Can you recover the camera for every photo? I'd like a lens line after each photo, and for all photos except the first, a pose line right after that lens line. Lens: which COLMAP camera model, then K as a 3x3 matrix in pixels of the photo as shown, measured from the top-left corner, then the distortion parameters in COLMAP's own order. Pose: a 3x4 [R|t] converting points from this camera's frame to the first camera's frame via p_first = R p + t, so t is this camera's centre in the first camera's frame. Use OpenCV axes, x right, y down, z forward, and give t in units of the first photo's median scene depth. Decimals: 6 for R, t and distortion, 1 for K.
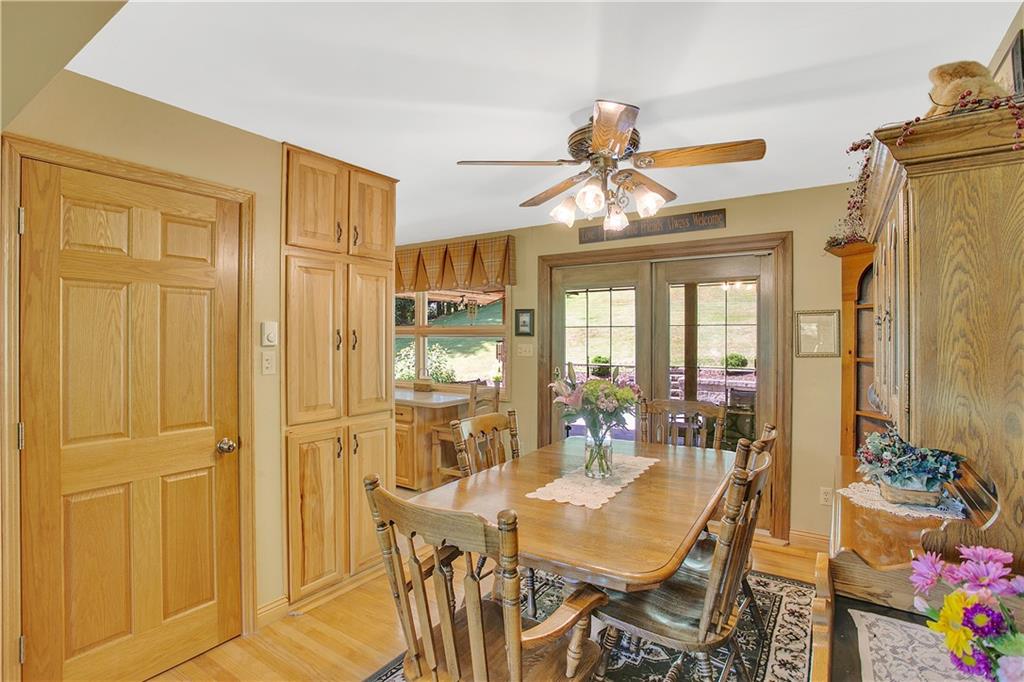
lens RADIAL K [[500.5, 0, 506.0], [0, 500.5, 340.3], [0, 0, 1]] dist [-0.050586, 0.013393]
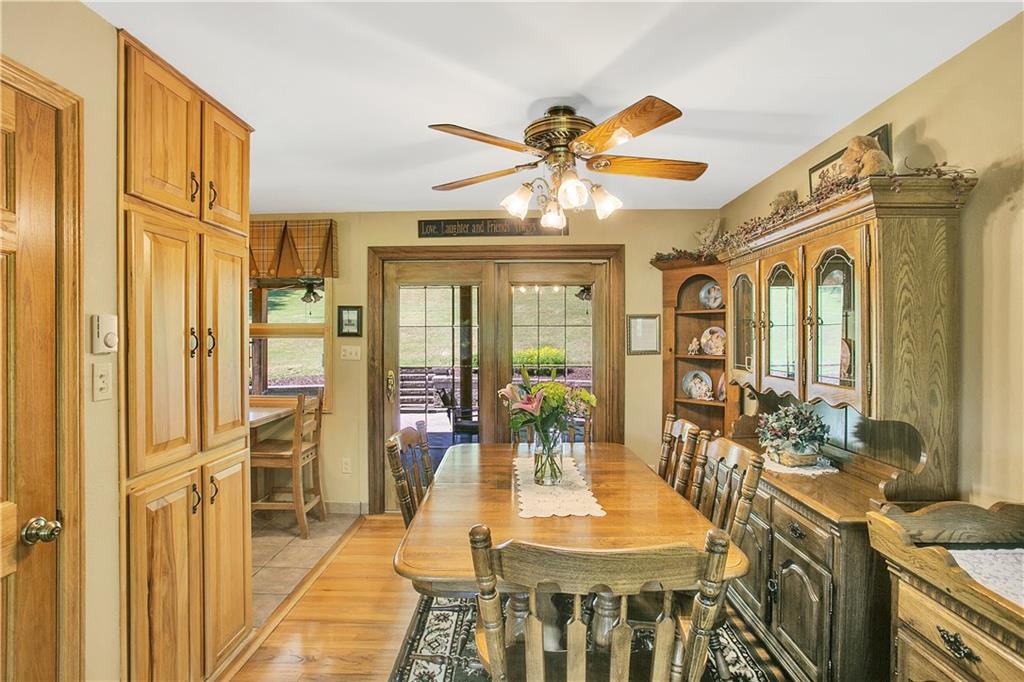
lens RADIAL K [[500.5, 0, 515.8], [0, 500.5, 340.5], [0, 0, 1]] dist [-0.050586, 0.013393]
pose [[0.841374, -0.005266, 0.540427, -0.327258], [0.005154, 0.999985, 0.001720, -0.002907], [-0.540428, 0.001338, 0.841389, 0.189122]]
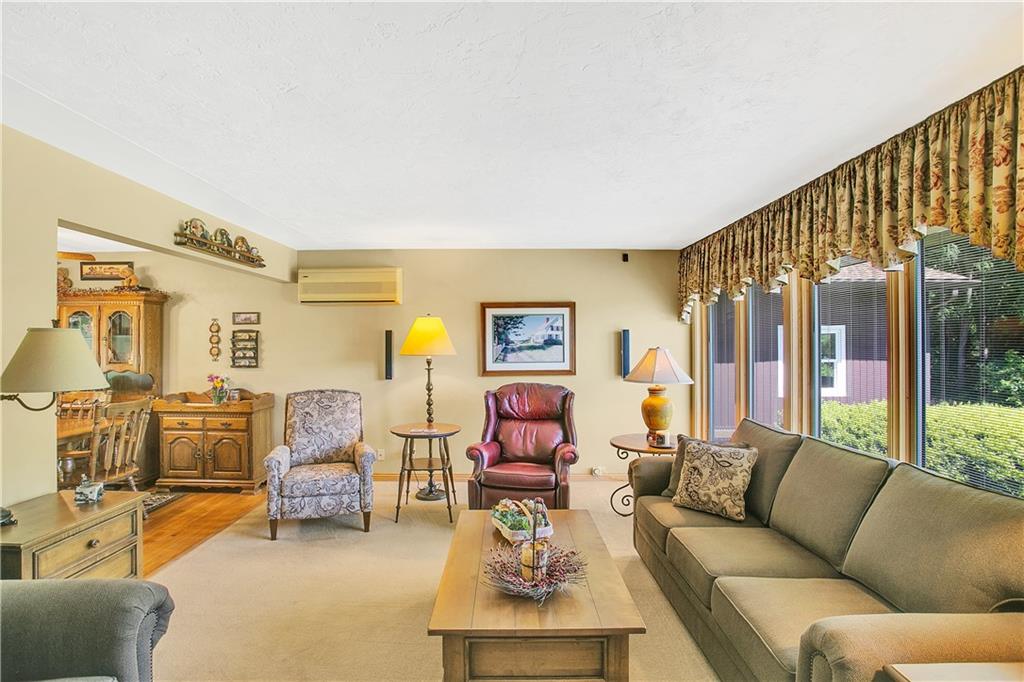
lens RADIAL K [[500.5, 0, 510.3], [0, 500.5, 346.6], [0, 0, 1]] dist [-0.050586, 0.013393]
pose [[-0.565877, 0.001387, 0.824488, -1.769046], [-0.003616, 0.999985, -0.004164, 0.003307], [-0.824482, -0.005338, -0.565864, 0.355054]]
